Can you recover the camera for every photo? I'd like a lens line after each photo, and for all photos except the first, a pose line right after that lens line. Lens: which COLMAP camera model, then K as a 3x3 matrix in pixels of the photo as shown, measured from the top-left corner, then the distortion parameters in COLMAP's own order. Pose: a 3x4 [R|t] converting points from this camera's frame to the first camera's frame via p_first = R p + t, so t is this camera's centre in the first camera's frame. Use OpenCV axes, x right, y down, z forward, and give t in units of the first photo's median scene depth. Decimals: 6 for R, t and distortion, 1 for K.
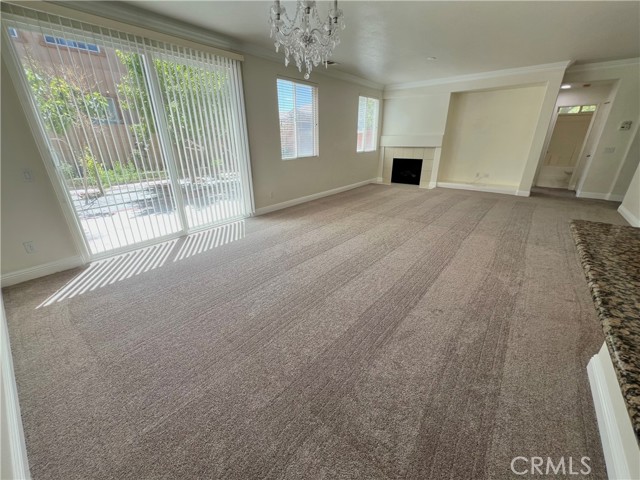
lens RADIAL K [[257.0, 0, 318.1], [0, 257.0, 237.8], [0, 0, 1]] dist [0.000114, -0.000311]
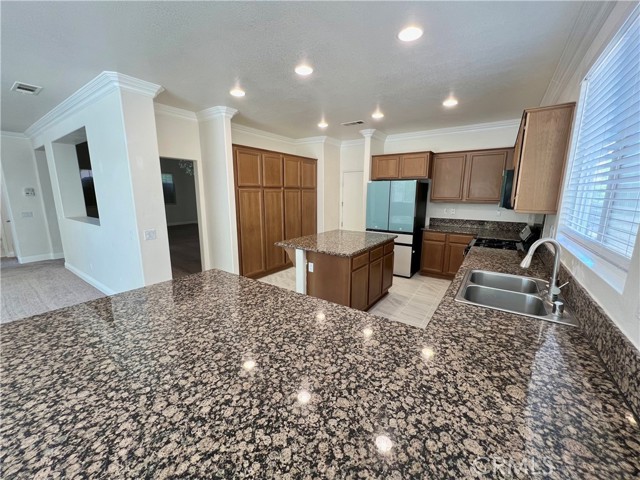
lens RADIAL K [[257.0, 0, 317.8], [0, 257.0, 239.0], [0, 0, 1]] dist [0.000114, -0.000311]
pose [[-0.063201, -0.167562, 0.983834, 0.062682], [0.359556, 0.915780, 0.179069, -0.027176], [-0.930981, 0.365061, 0.002370, -0.032163]]
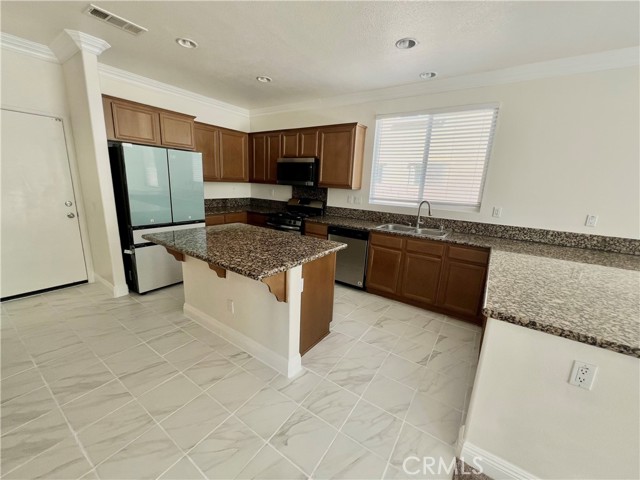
lens RADIAL K [[257.0, 0, 317.9], [0, 257.0, 238.7], [0, 0, 1]] dist [0.000114, -0.000311]
pose [[-0.996553, -0.018764, -0.080803, 0.684440], [-0.060721, 0.828661, 0.556448, -0.147485], [0.056517, 0.559436, -0.826944, 0.309500]]
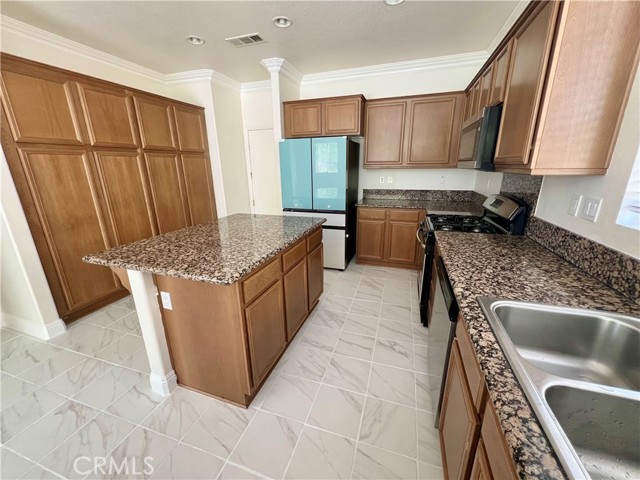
lens RADIAL K [[257.0, 0, 318.1], [0, 257.0, 239.0], [0, 0, 1]] dist [0.000114, -0.000311]
pose [[-0.342238, -0.243805, 0.907432, 0.344401], [0.357789, 0.859180, 0.365781, 0.030543], [-0.868827, 0.449854, -0.206814, -0.120033]]
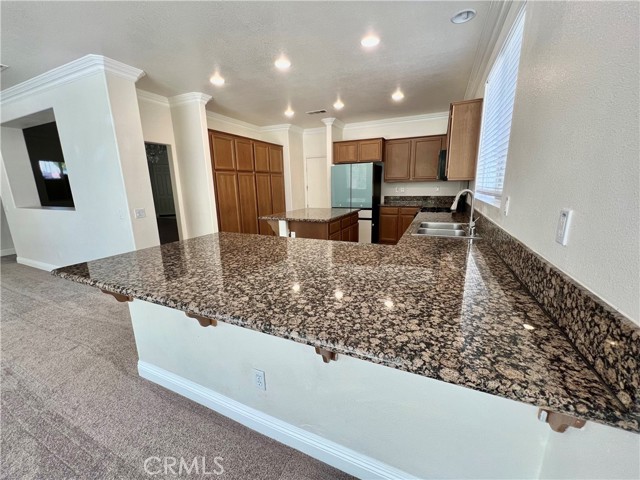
lens RADIAL K [[257.0, 0, 318.1], [0, 257.0, 239.2], [0, 0, 1]] dist [0.000114, -0.000311]
pose [[-0.239828, -0.186715, 0.952691, -0.047139], [0.374102, 0.887769, 0.268167, -0.017924], [-0.895840, 0.420718, -0.143062, 0.056315]]
